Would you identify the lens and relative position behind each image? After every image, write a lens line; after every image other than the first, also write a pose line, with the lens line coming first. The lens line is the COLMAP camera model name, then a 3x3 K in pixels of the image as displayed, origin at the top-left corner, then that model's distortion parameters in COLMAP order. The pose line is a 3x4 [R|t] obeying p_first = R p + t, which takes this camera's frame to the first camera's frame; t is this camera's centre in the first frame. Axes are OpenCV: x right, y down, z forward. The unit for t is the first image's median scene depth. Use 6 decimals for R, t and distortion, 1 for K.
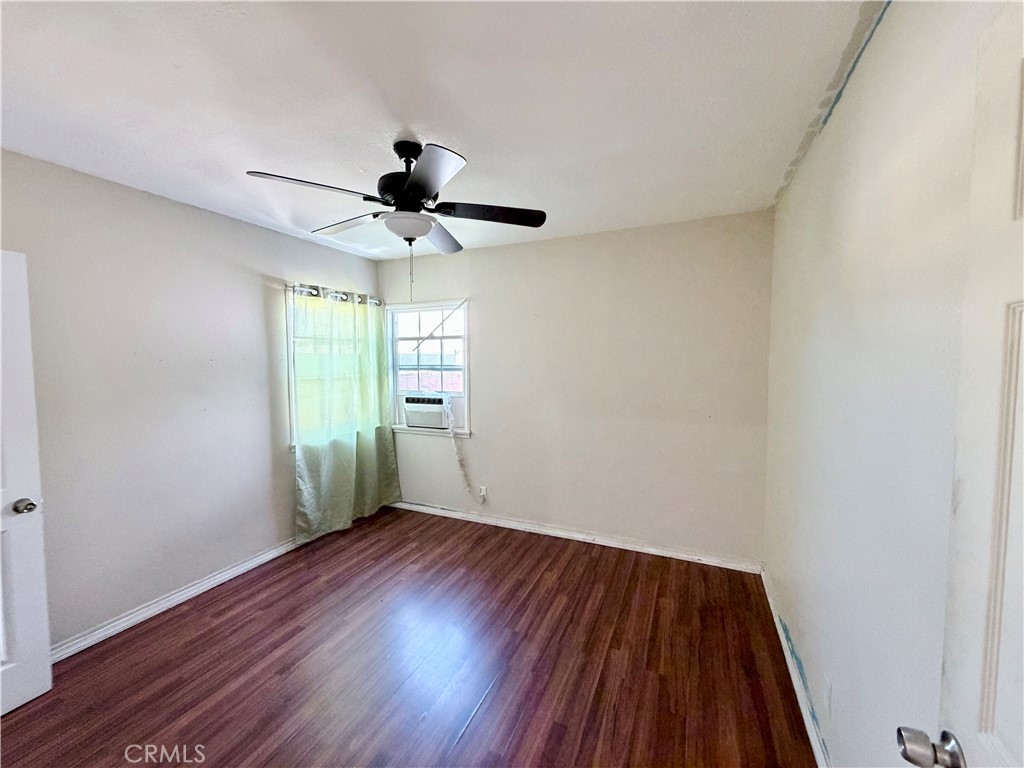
lens RADIAL K [[411.4, 0, 511.5], [0, 411.4, 381.6], [0, 0, 1]] dist [-0.007410, 0.000915]
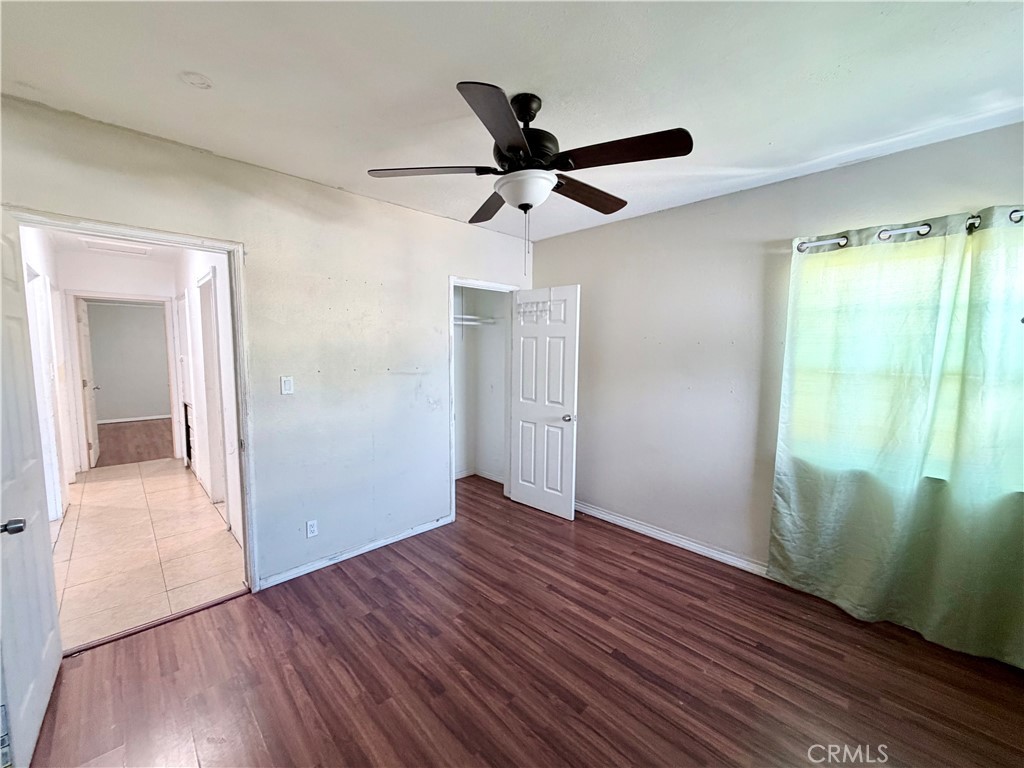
lens RADIAL K [[411.4, 0, 511.6], [0, 411.4, 386.8], [0, 0, 1]] dist [-0.007410, 0.000915]
pose [[-0.383270, 0.090075, -0.919234, 0.392849], [-0.055419, 0.991198, 0.120233, -0.037338], [0.921972, 0.097025, -0.374904, 0.847800]]
